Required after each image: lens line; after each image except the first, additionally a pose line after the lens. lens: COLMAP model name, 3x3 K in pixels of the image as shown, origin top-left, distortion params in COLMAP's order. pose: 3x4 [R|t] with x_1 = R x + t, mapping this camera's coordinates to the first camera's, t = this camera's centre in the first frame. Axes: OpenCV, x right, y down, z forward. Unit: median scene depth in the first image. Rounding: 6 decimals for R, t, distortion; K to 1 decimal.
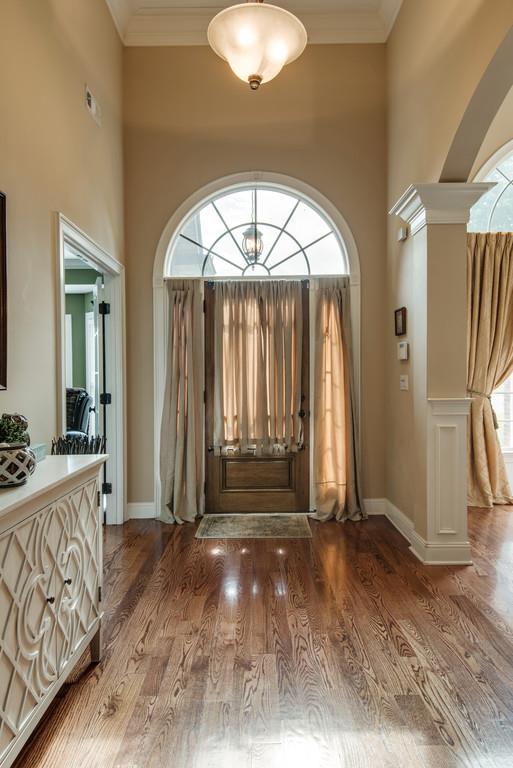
lens RADIAL K [[505.7, 0, 259.0], [0, 505.7, 388.3], [0, 0, 1]] dist [0.034253, 0.000204]
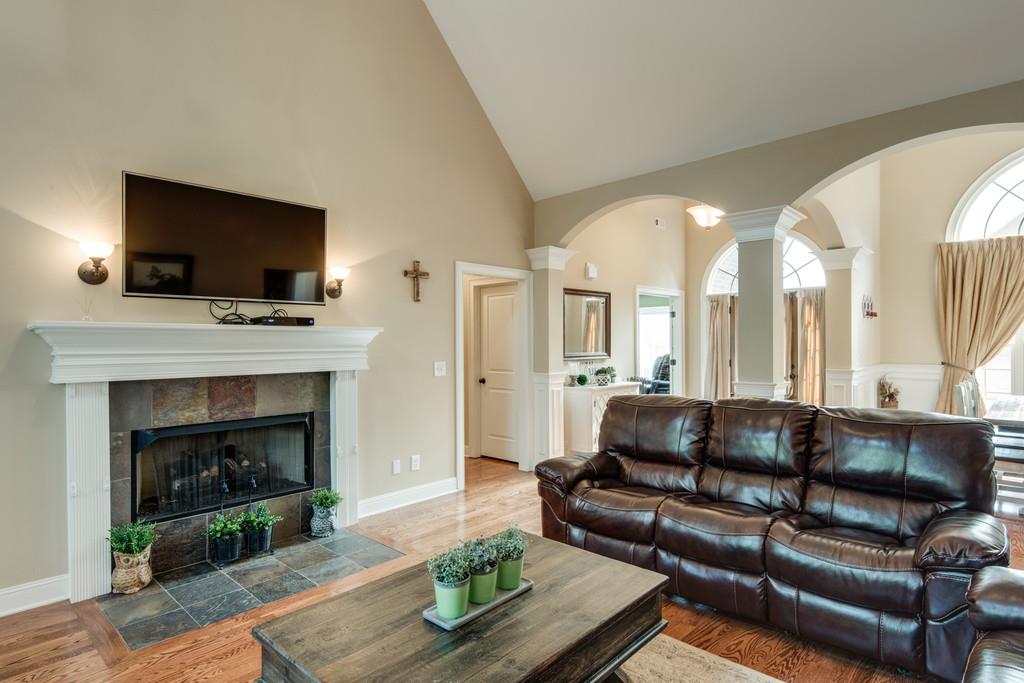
lens RADIAL K [[525.7, 0, 528.9], [0, 525.7, 346.2], [0, 0, 1]] dist [0.016839, -0.005705]
pose [[0.743121, 0.015275, -0.668982, 0.589989], [-0.020047, 0.999799, 0.000560, -0.028332], [0.668856, 0.012995, 0.743278, -0.787633]]
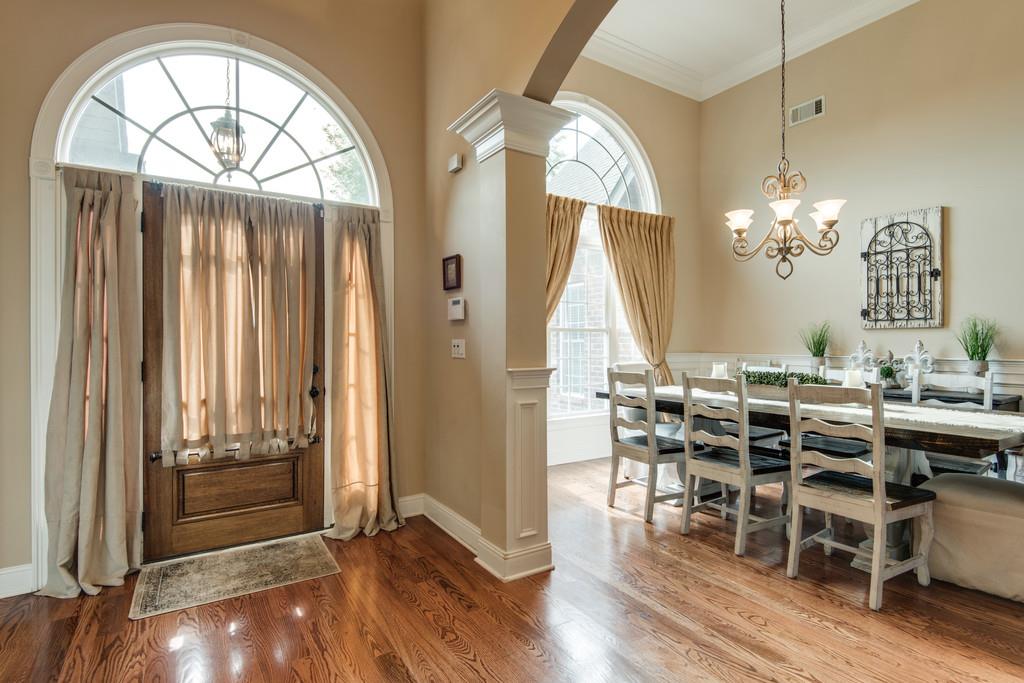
lens RADIAL K [[513.1, 0, 521.8], [0, 513.1, 348.7], [0, 0, 1]] dist [0.009152, -0.010568]
pose [[0.842341, 0.001582, 0.538943, -0.057893], [0.003204, 0.999963, -0.007942, -0.003820], [-0.538935, 0.008417, 0.842305, 0.240254]]
